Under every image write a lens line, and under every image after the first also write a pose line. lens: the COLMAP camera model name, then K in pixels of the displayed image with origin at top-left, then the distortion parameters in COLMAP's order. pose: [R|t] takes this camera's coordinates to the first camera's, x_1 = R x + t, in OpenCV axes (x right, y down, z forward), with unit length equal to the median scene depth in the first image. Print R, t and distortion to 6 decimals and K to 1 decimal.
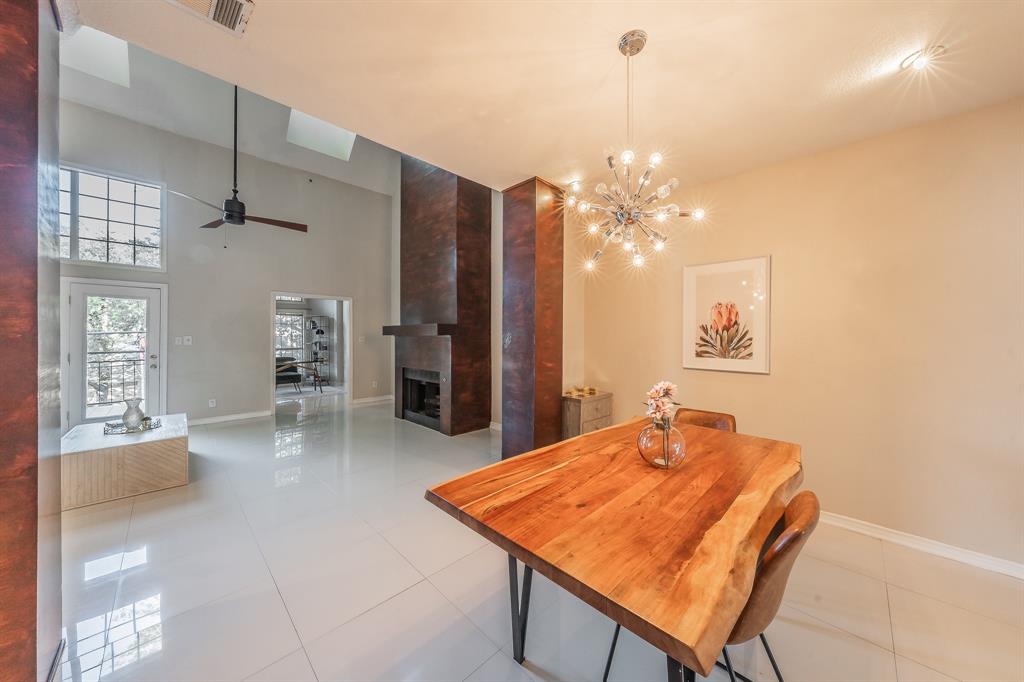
lens RADIAL K [[349.6, 0, 499.6], [0, 349.6, 338.5], [0, 0, 1]] dist [0.000040, -0.000013]
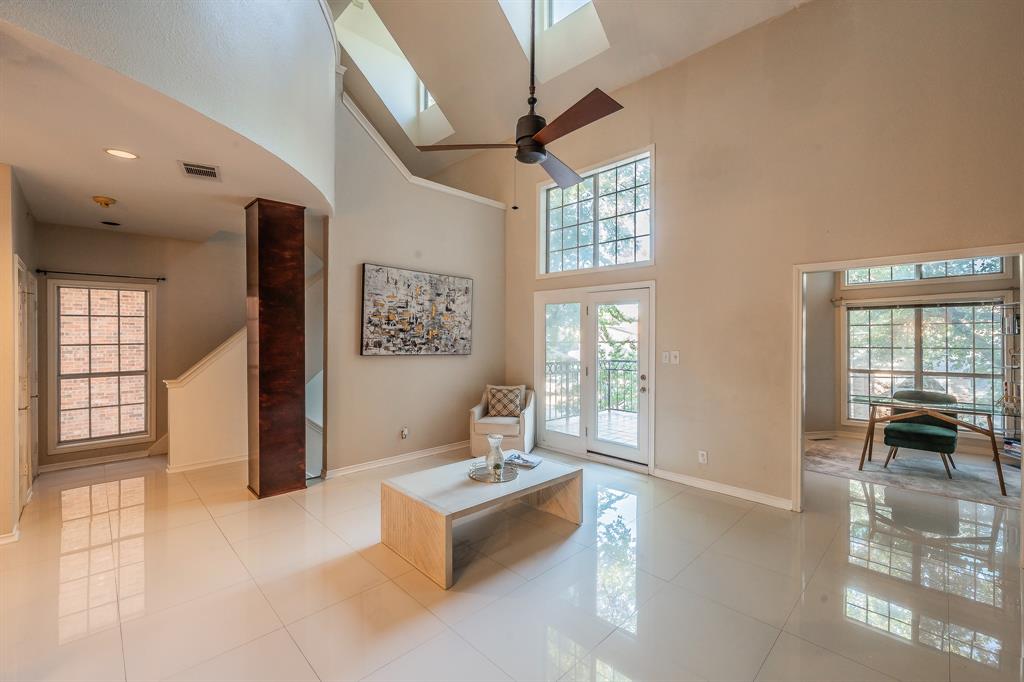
lens RADIAL K [[423.6, 0, 512.0], [0, 423.6, 341.0], [0, 0, 1]] dist [-0.002606, -0.000233]
pose [[0.007402, 0.010622, -0.999916, -0.059764], [-0.010515, 0.999889, 0.010544, -0.034746], [0.999917, 0.010436, 0.007513, 0.722364]]
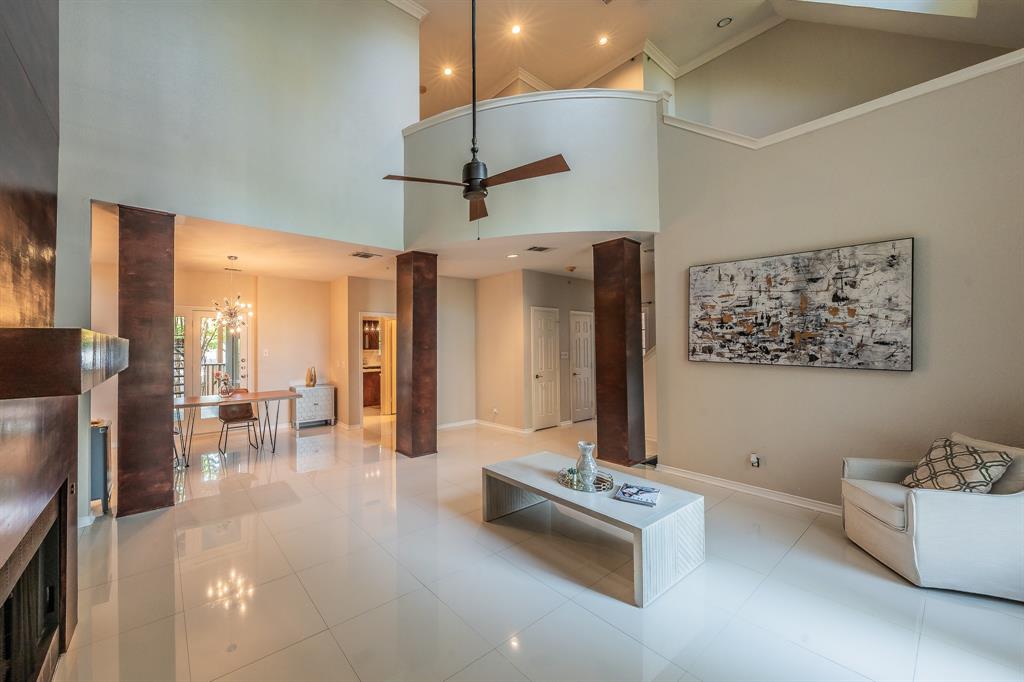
lens RADIAL K [[388.9, 0, 432.3], [0, 388.9, 338.8], [0, 0, 1]] dist [-0.001793, -0.000139]
pose [[-0.988761, 0.005147, 0.149415, -0.585930], [0.003857, 0.999953, -0.008923, -0.032012], [-0.149454, -0.008247, -0.988734, 1.331620]]
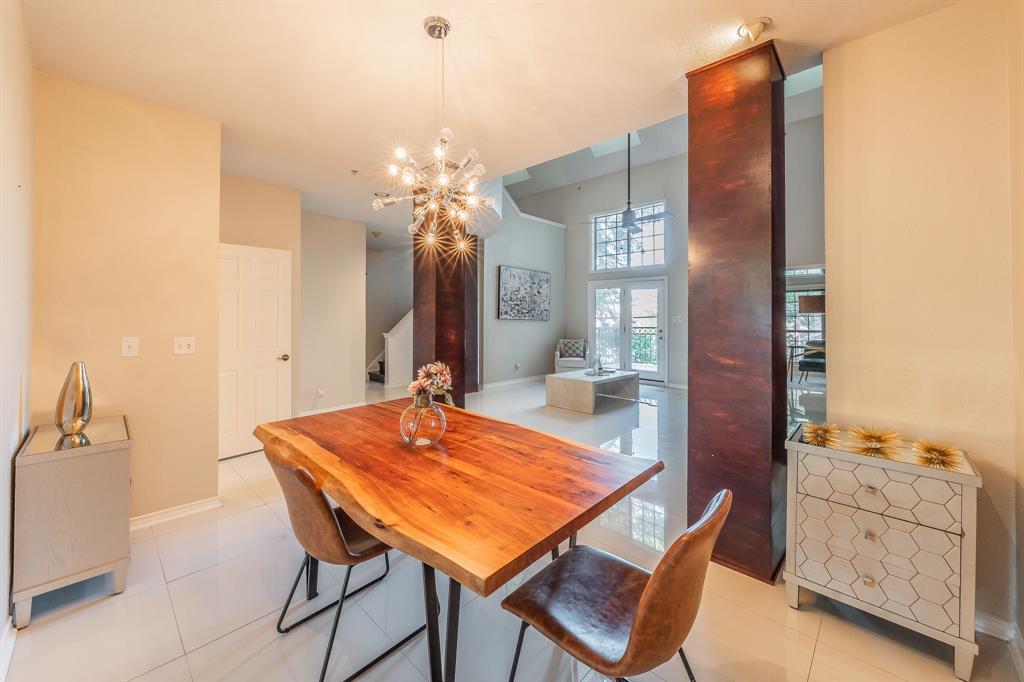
lens RADIAL K [[390.0, 0, 510.0], [0, 390.0, 314.2], [0, 0, 1]] dist [-0.001226, -0.000162]
pose [[0.027378, -0.006918, -0.999601, 0.502991], [-0.008444, 0.999939, -0.007152, 0.003500], [0.999589, 0.008636, 0.027318, 0.391275]]
